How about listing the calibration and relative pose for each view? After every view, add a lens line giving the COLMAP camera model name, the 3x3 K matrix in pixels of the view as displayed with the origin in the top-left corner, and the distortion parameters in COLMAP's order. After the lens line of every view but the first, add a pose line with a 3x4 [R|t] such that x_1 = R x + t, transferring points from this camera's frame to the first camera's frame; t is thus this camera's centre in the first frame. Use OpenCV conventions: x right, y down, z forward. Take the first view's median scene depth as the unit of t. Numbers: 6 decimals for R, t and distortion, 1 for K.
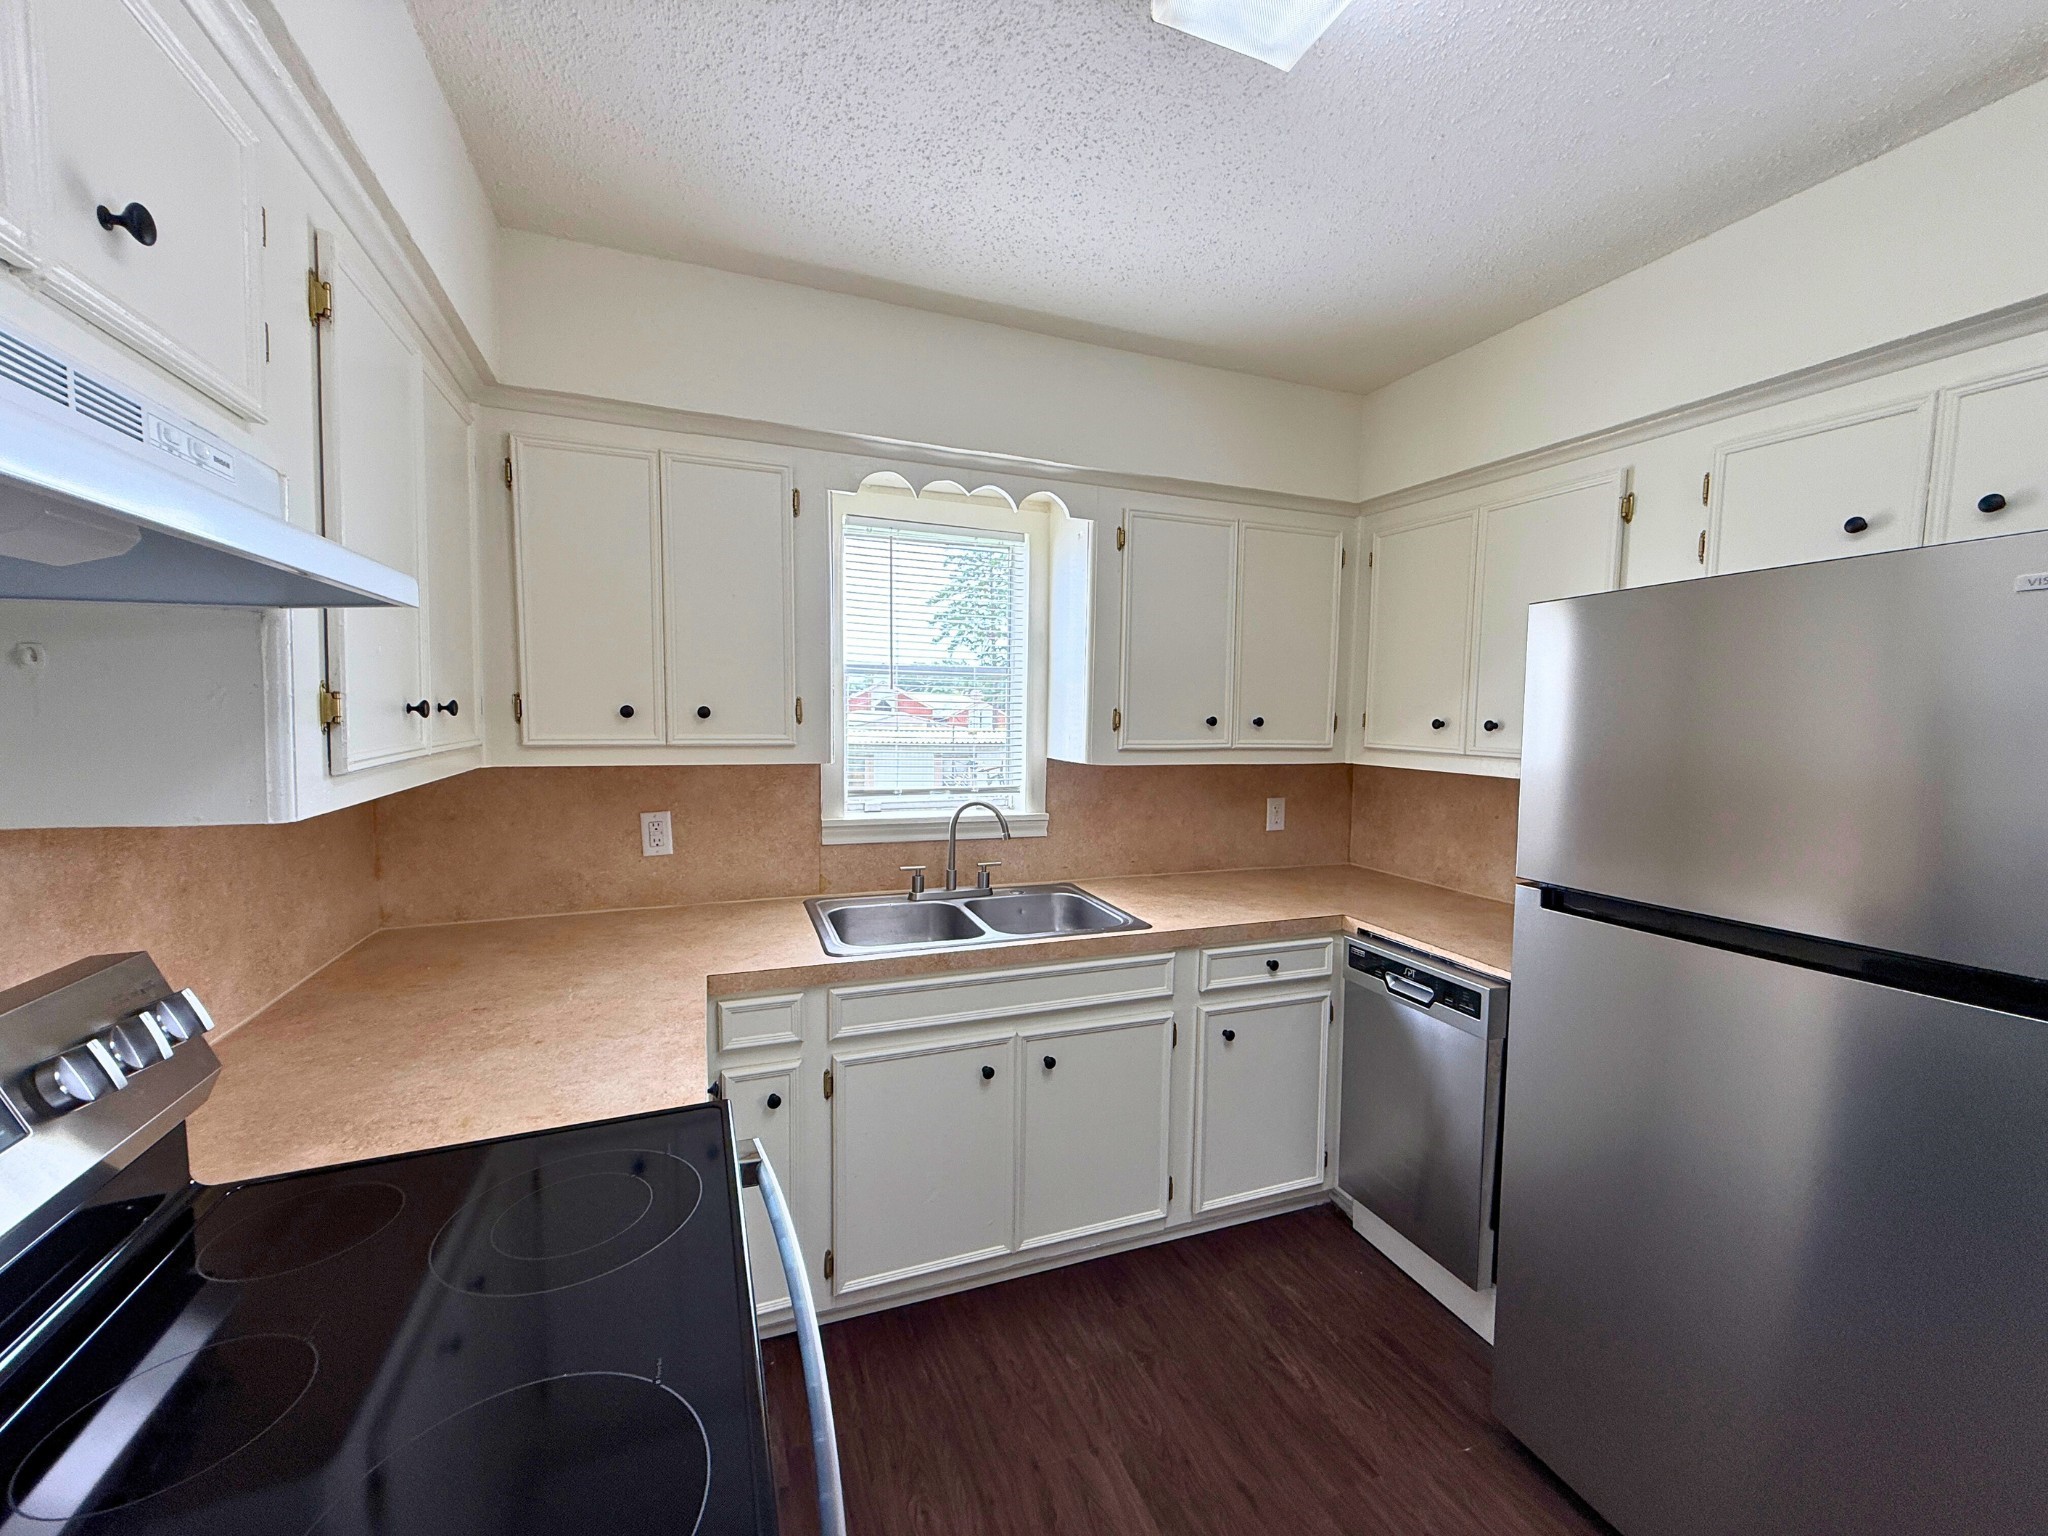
lens RADIAL K [[811.3, 0, 1019.1], [0, 811.3, 770.6], [0, 0, 1]] dist [0.000177, -0.000256]
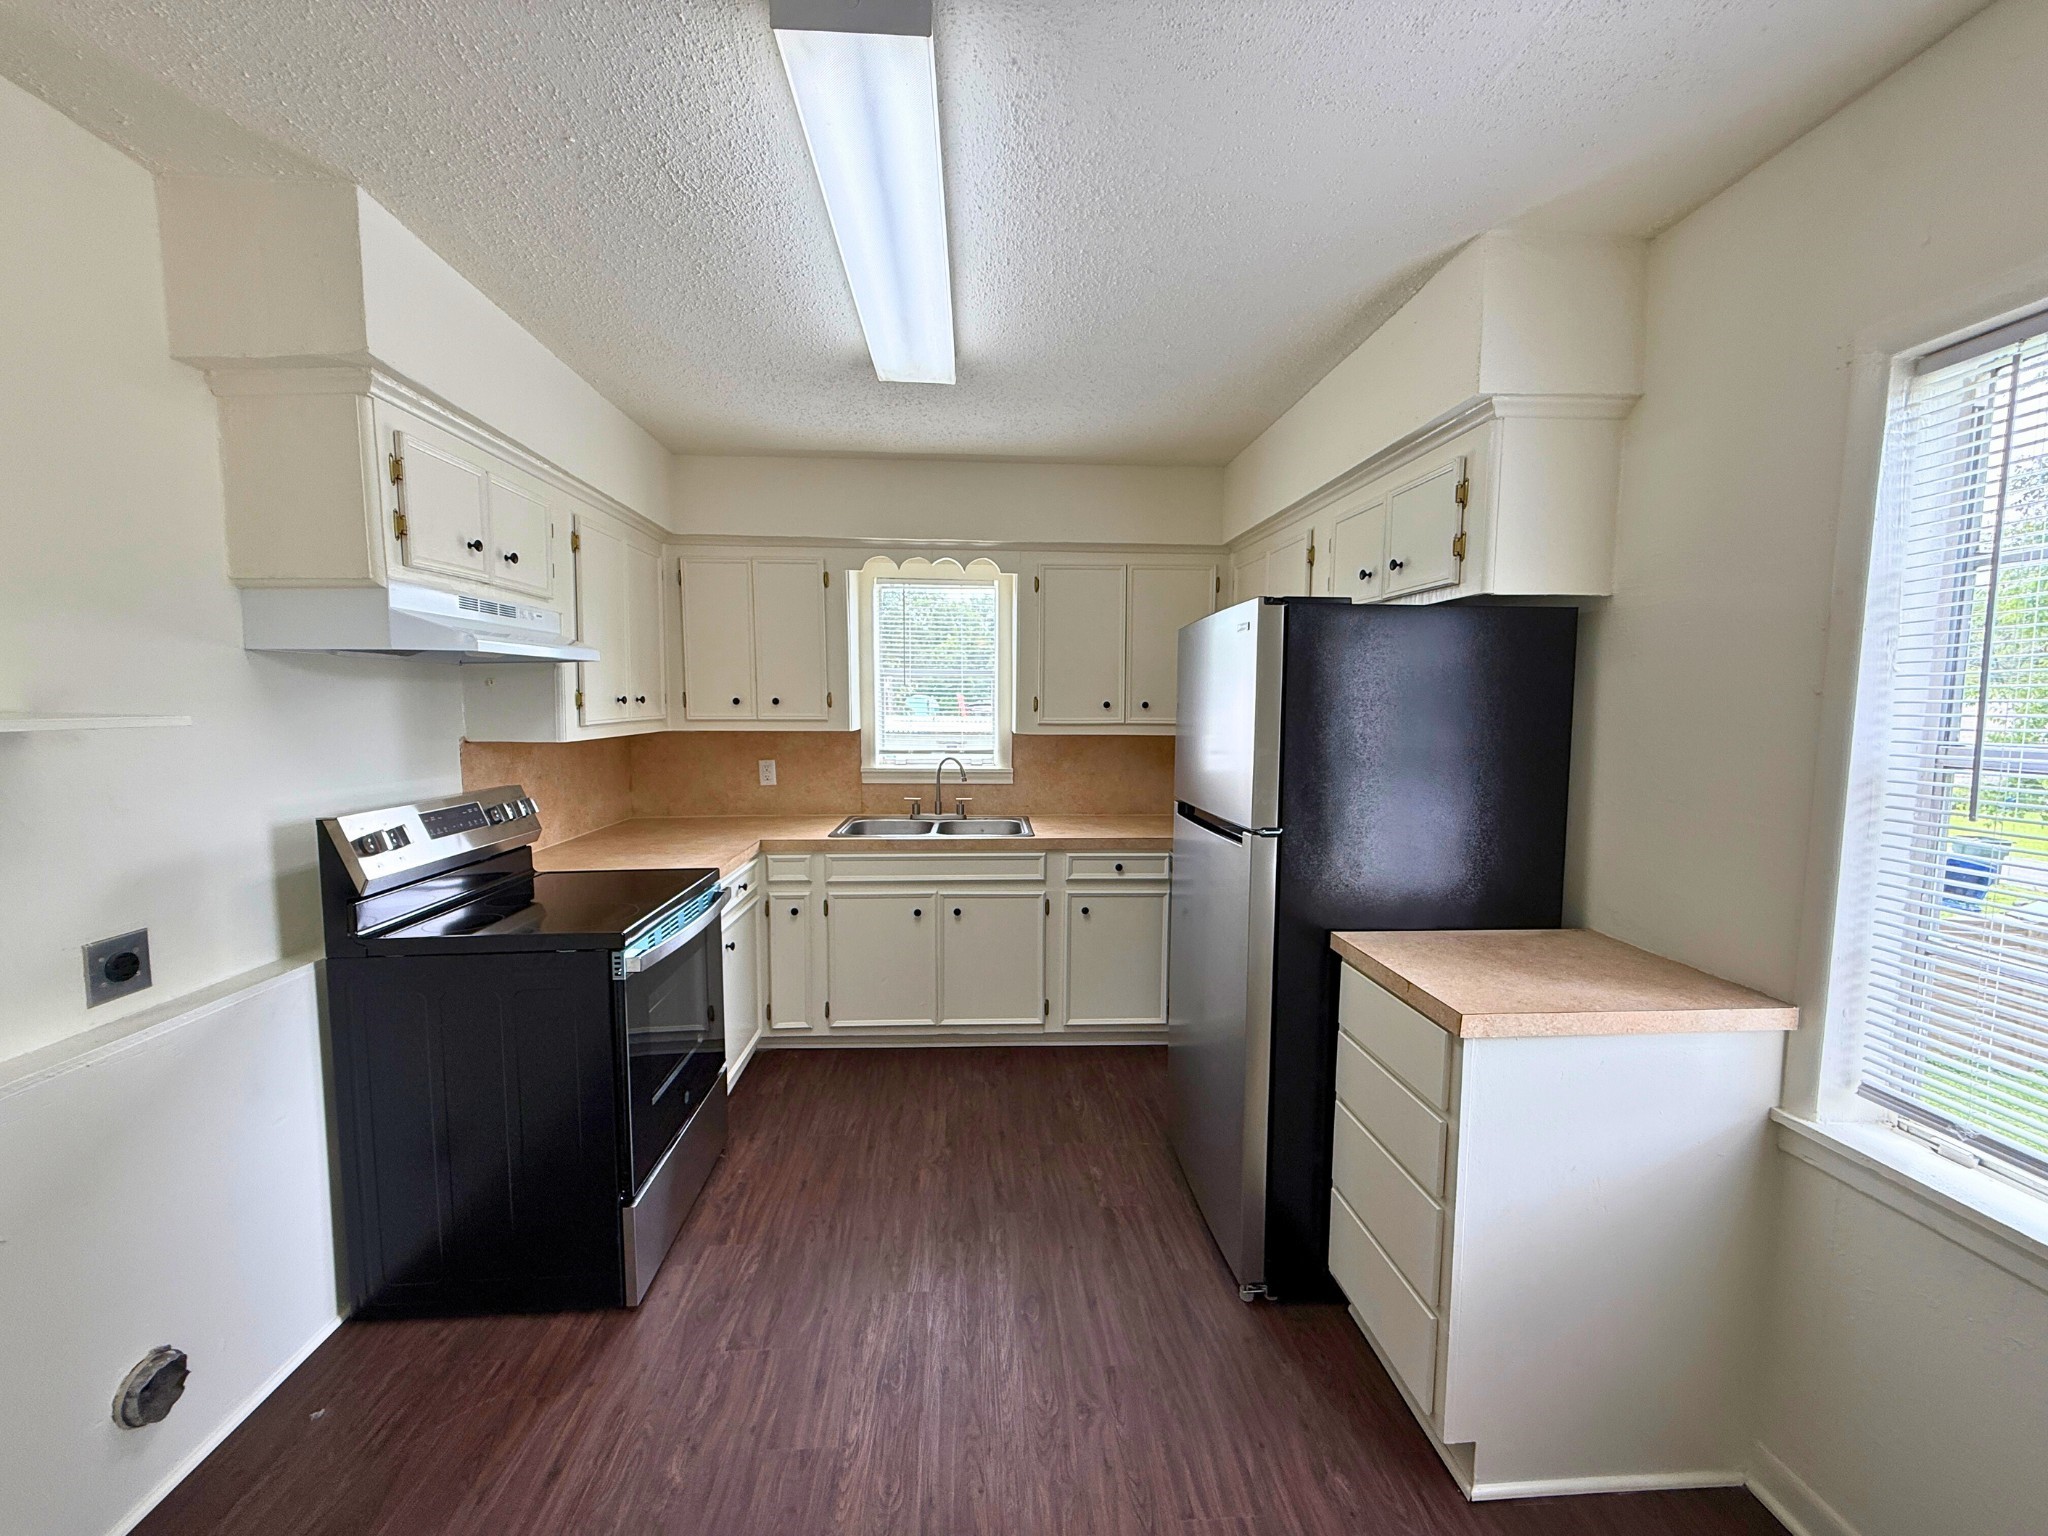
lens RADIAL K [[811.3, 0, 1019.1], [0, 811.3, 770.6], [0, 0, 1]] dist [0.000177, -0.000256]
pose [[0.951258, 0.016424, -0.307957, 0.615446], [-0.013461, 0.999840, 0.011744, 0.048105], [0.308101, -0.007026, 0.951328, -0.491780]]
